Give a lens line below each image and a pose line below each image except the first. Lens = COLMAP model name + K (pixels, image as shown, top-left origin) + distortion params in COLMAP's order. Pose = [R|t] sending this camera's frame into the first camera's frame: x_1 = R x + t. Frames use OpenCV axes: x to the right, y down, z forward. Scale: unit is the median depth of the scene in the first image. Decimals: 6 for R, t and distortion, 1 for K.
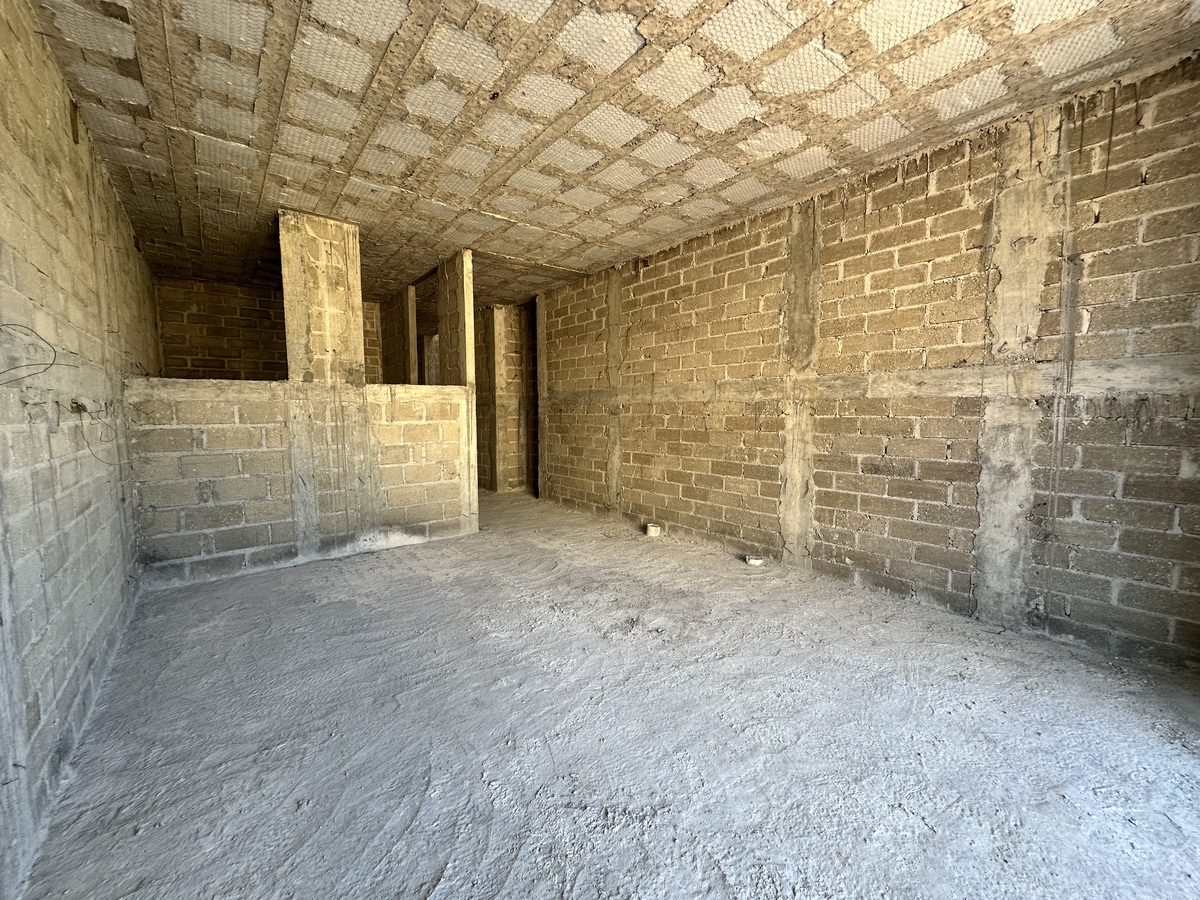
lens RADIAL K [[478.0, 0, 600.8], [0, 478.0, 450.7], [0, 0, 1]] dist [-0.002612, 0.000206]
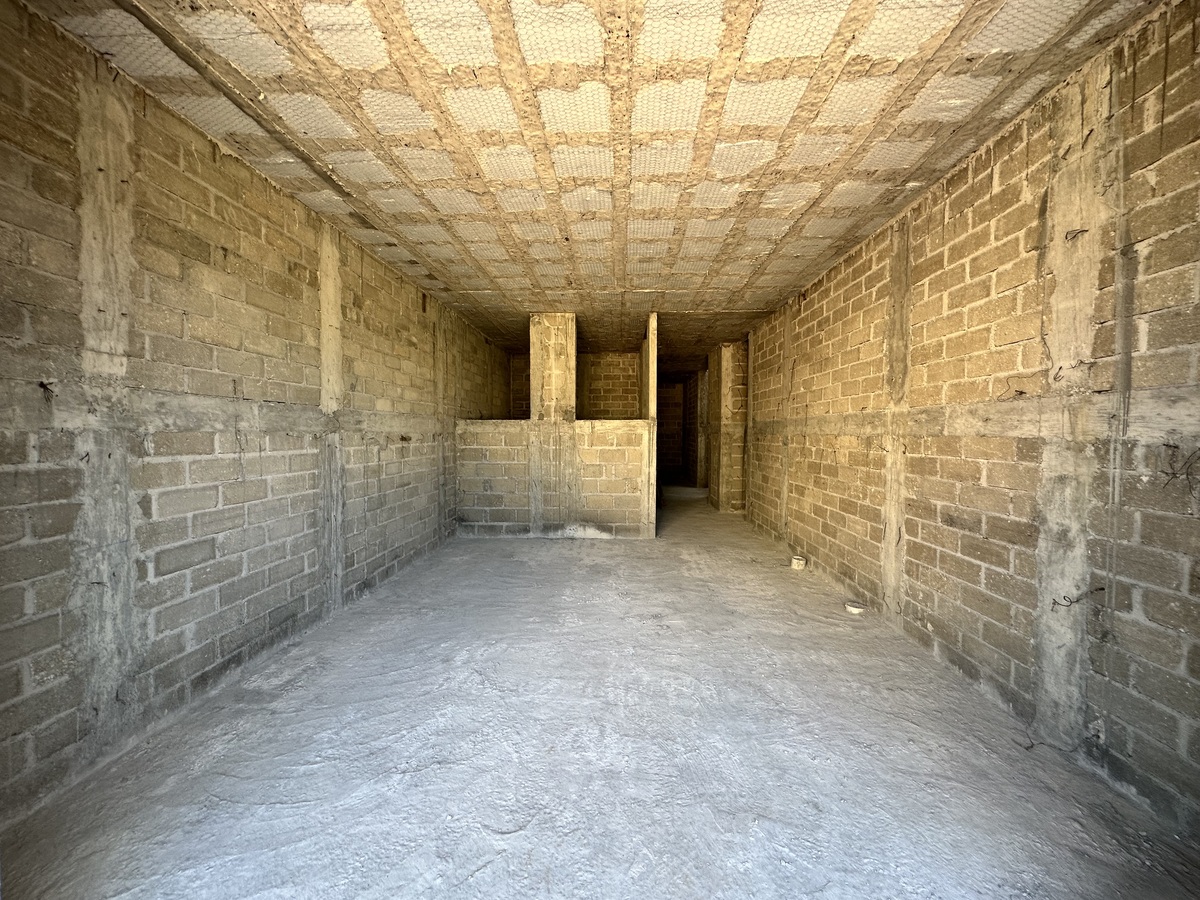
lens RADIAL K [[478.0, 0, 600.8], [0, 478.0, 450.7], [0, 0, 1]] dist [-0.002612, 0.000206]
pose [[0.755112, 0.031841, -0.654823, 0.701936], [-0.061954, 0.997816, -0.022922, -0.027963], [0.652662, 0.057878, 0.755435, -0.040271]]
